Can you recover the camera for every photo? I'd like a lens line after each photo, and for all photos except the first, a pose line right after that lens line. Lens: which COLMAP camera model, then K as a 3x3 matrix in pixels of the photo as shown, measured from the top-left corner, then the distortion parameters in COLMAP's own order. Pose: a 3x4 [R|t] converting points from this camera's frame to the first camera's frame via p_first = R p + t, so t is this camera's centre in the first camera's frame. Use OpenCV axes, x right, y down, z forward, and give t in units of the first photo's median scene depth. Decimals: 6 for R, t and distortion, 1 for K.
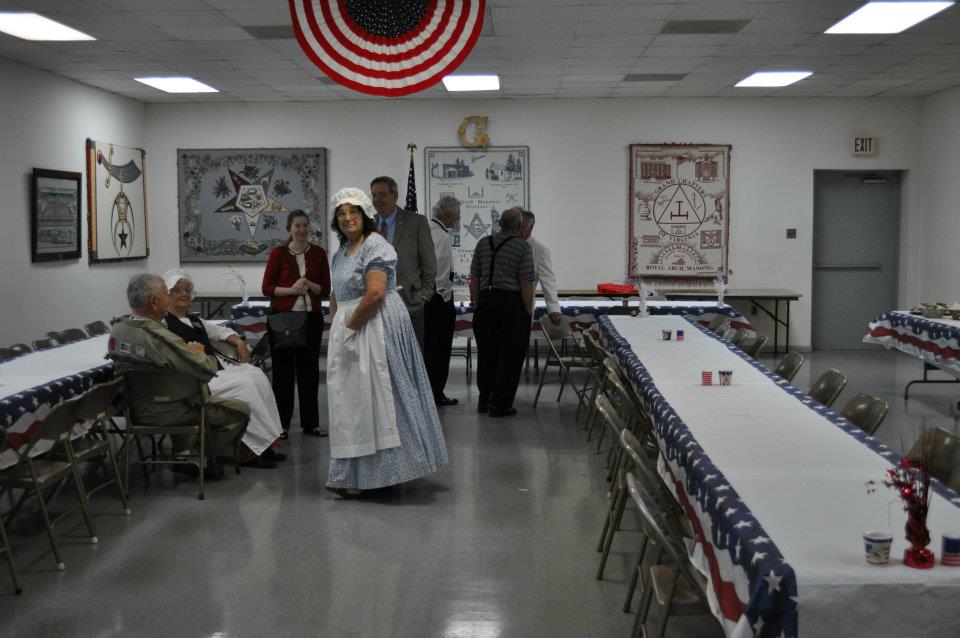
lens RADIAL K [[1197.0, 0, 480.7], [0, 1197.0, 322.2], [0, 0, 1]] dist [-0.029333, 0.000000]
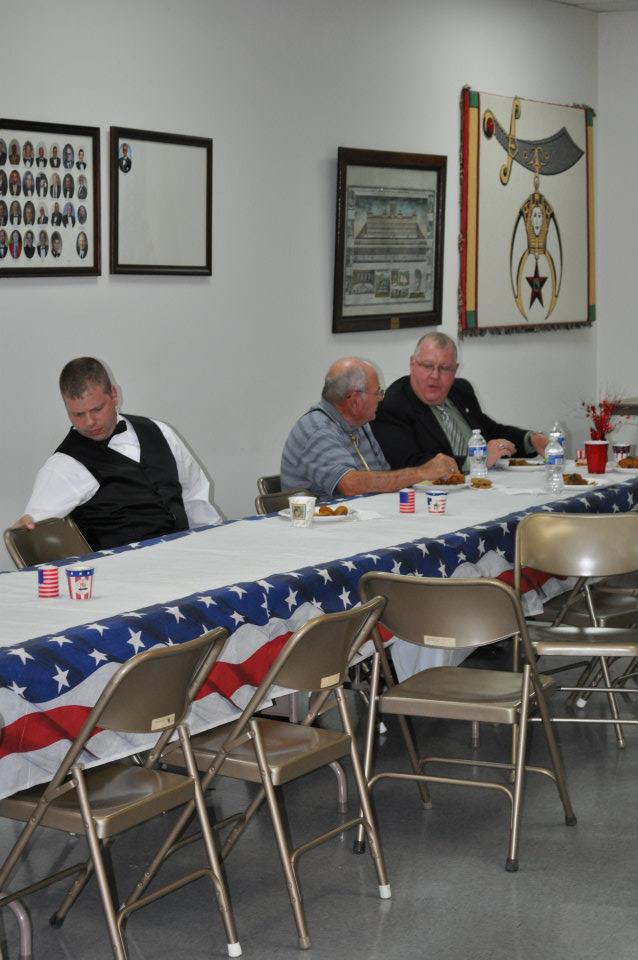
lens RADIAL K [[2245.9, 0, 318.4], [0, 2245.9, 485.3], [0, 0, 1]] dist [0.088147, 0.000000]
pose [[0.899953, 0.042581, -0.433903, 0.032832], [-0.033762, 0.999037, 0.028014, -0.009738], [0.434678, -0.010562, 0.900524, 0.104501]]
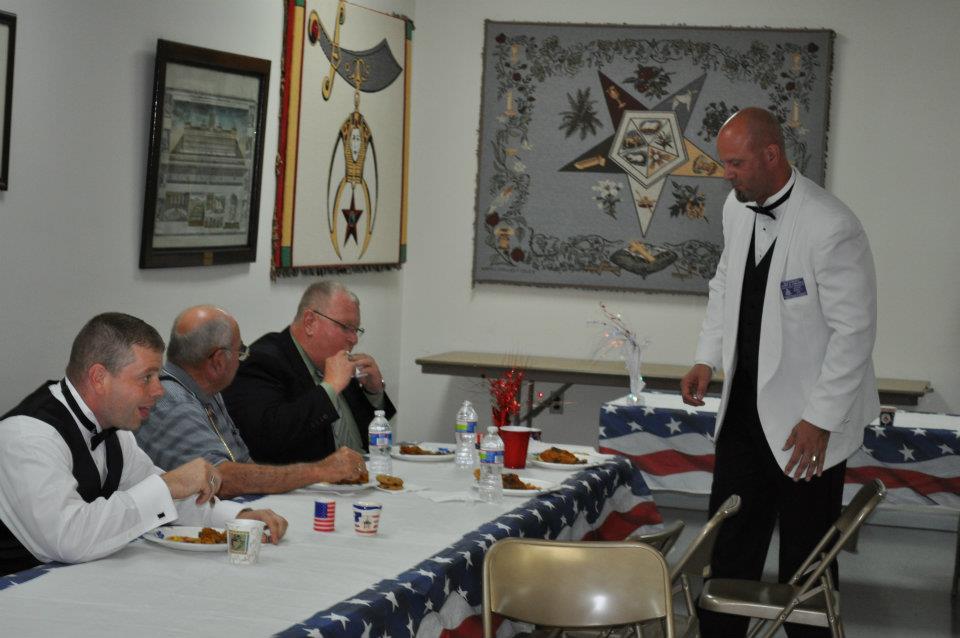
lens RADIAL K [[2245.9, 0, 476.3], [0, 2245.9, 316.8], [0, 0, 1]] dist [0.088147, 0.000000]
pose [[0.973102, 0.064889, -0.221049, -0.074390], [-0.071937, 0.997121, -0.023977, -0.019236], [0.218857, 0.039234, 0.974968, 0.220685]]
